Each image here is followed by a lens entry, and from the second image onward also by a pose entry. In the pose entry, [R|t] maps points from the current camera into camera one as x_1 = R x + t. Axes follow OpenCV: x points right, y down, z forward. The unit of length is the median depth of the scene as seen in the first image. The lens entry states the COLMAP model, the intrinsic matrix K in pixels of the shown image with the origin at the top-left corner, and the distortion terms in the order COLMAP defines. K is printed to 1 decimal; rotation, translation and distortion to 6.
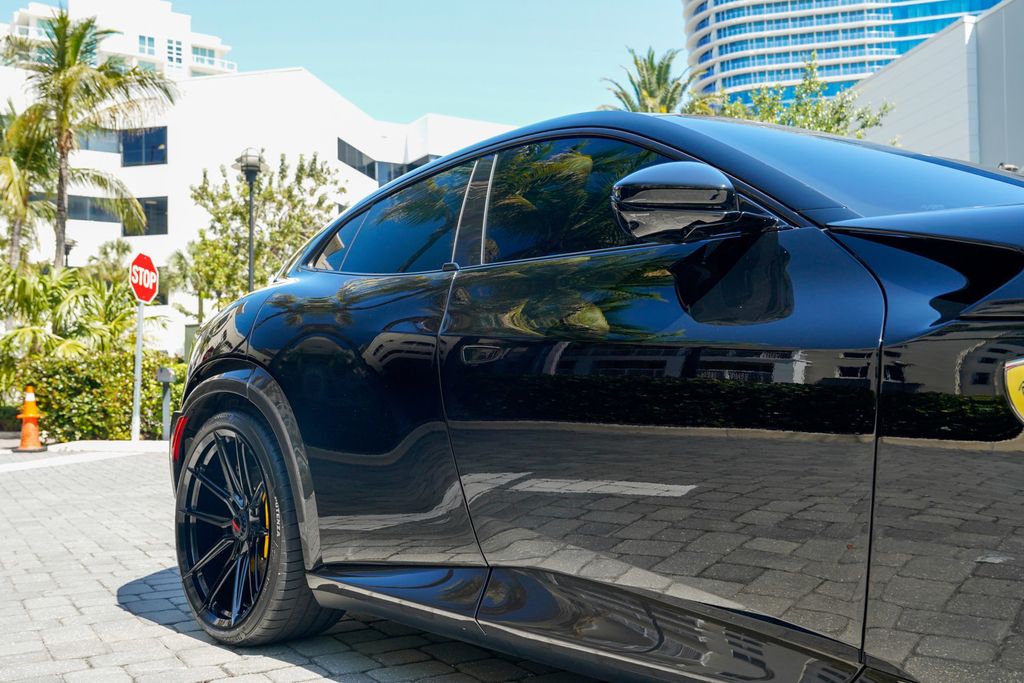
lens RADIAL K [[1014.0, 0, 515.6], [0, 1014.0, 342.8], [0, 0, 1]] dist [0.002714, 0.010690]
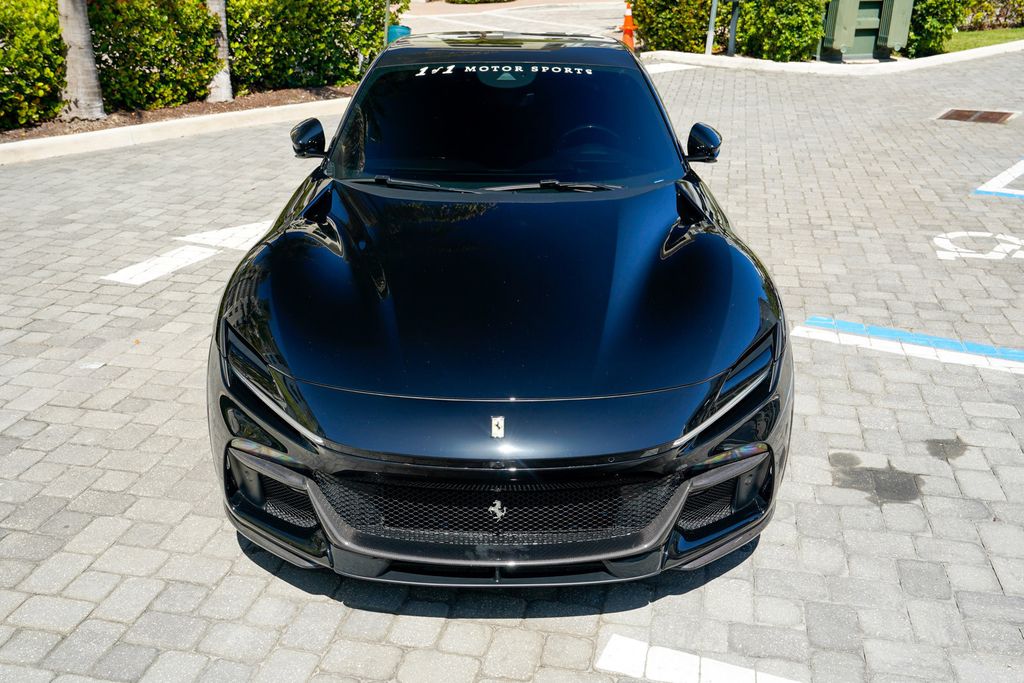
lens RADIAL K [[985.8, 0, 512.0], [0, 985.8, 341.5], [0, 0, 1]] dist [-0.017543, 0.133788]
pose [[0.733522, 0.268804, -0.624251, 0.261206], [0.027523, 0.905968, 0.422451, -0.088138], [0.679108, -0.327059, 0.657149, -0.027136]]
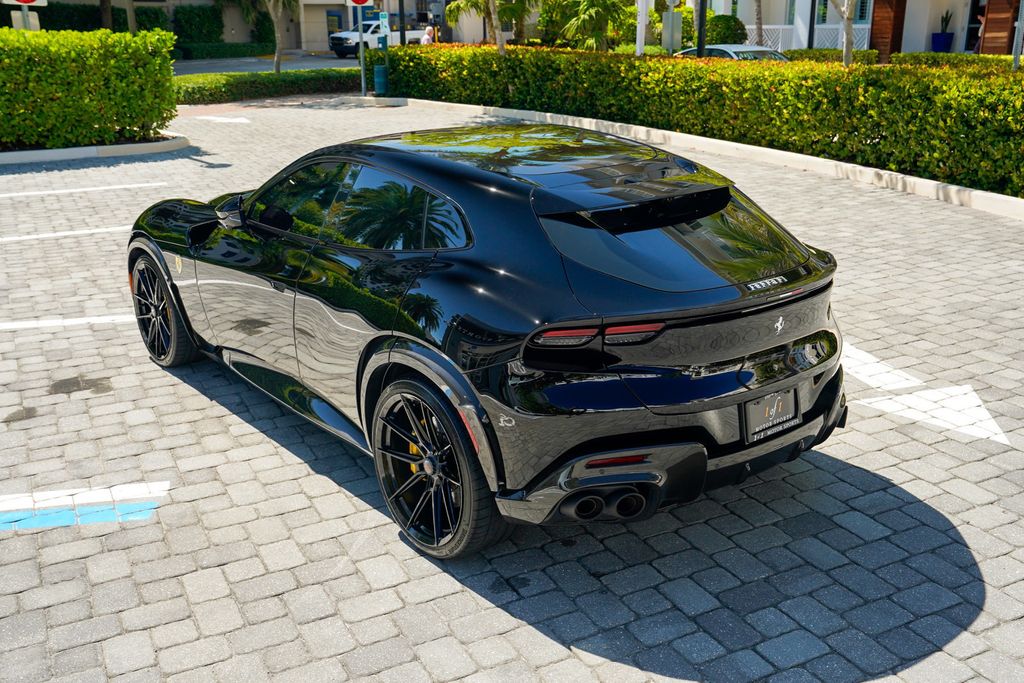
lens RADIAL K [[1014.0, 0, 515.6], [0, 1014.0, 342.8], [0, 0, 1]] dist [0.002714, 0.010690]
pose [[-0.996655, -0.000440, 0.081727, -0.016086], [0.019352, 0.970278, 0.241217, -0.049867], [-0.079404, 0.241991, -0.967024, 0.549205]]
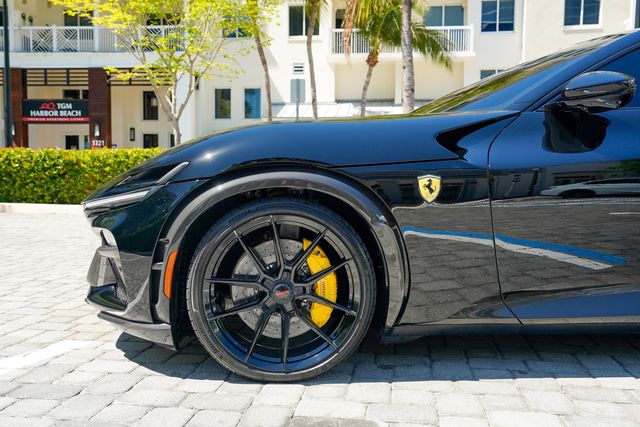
lens RADIAL K [[617.4, 0, 327.2], [0, 617.4, 214.8], [0, 0, 1]] dist [-0.015420, 0.103138]
pose [[-0.632041, 0.052758, -0.773137, 0.268727], [0.051530, 0.998333, 0.026000, 0.008974], [0.773220, -0.023407, -0.633706, 0.275064]]
